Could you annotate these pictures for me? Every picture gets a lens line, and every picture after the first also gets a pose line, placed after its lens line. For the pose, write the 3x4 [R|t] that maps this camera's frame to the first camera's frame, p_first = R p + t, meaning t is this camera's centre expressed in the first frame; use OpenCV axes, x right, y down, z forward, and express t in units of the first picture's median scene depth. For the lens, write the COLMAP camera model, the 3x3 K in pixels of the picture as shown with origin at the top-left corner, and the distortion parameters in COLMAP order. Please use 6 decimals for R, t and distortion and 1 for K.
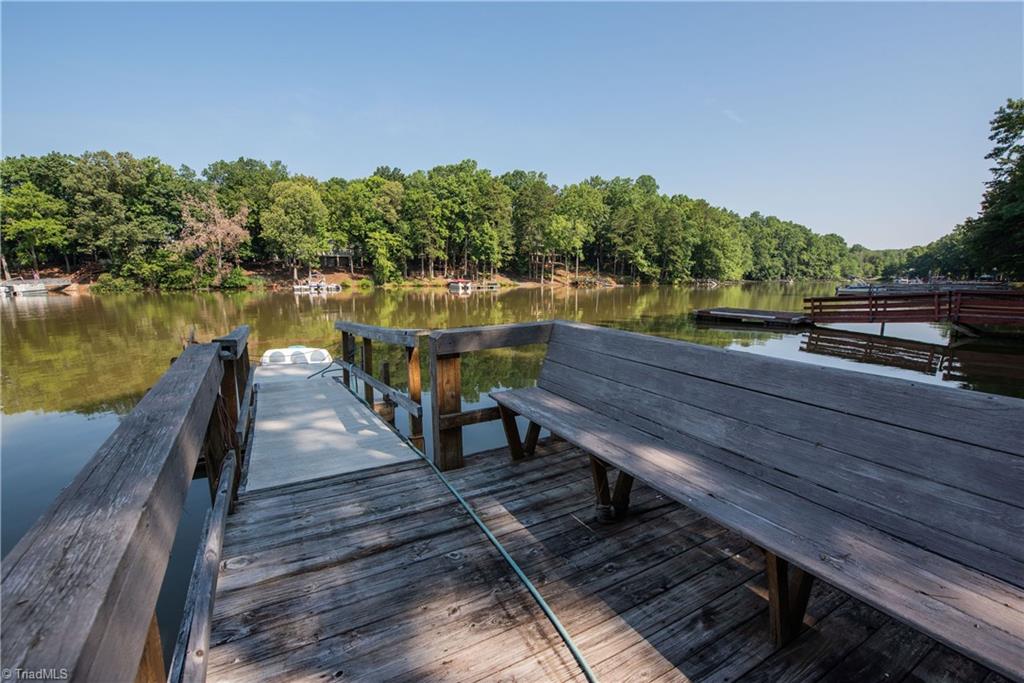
lens RADIAL K [[444.0, 0, 518.2], [0, 444.0, 341.2], [0, 0, 1]] dist [-0.017152, -0.001928]
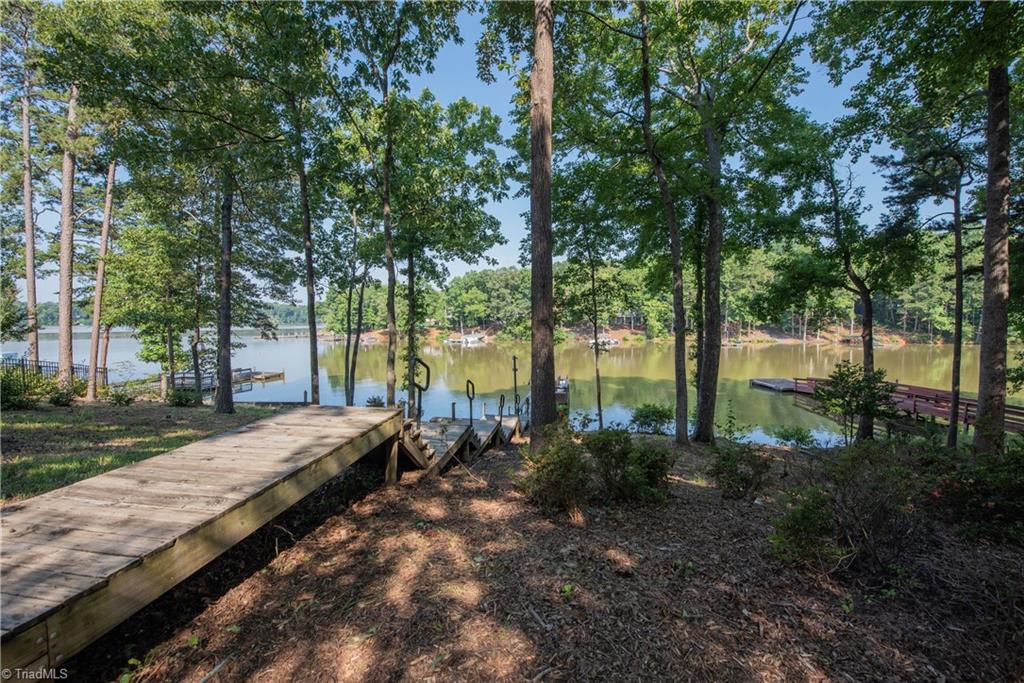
lens RADIAL K [[407.9, 0, 511.0], [0, 407.9, 343.0], [0, 0, 1]] dist [-0.016237, -0.001768]
pose [[0.764154, 0.033820, -0.644147, 0.141022], [-0.089746, 0.994486, -0.054252, -0.007745], [0.638761, 0.099267, 0.762975, -0.189922]]
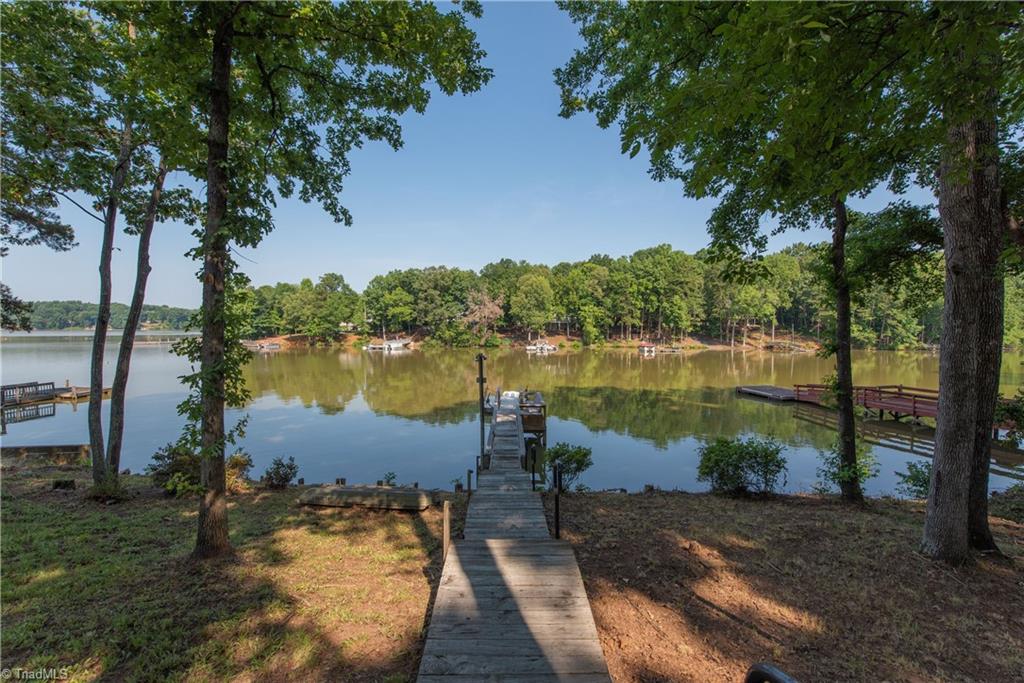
lens RADIAL K [[407.9, 0, 509.5], [0, 407.9, 341.2], [0, 0, 1]] dist [-0.016237, -0.001768]
pose [[0.866576, 0.018955, -0.498686, 0.076325], [-0.076693, 0.992466, -0.095548, -0.006231], [0.493117, 0.121046, 0.861501, -0.128962]]
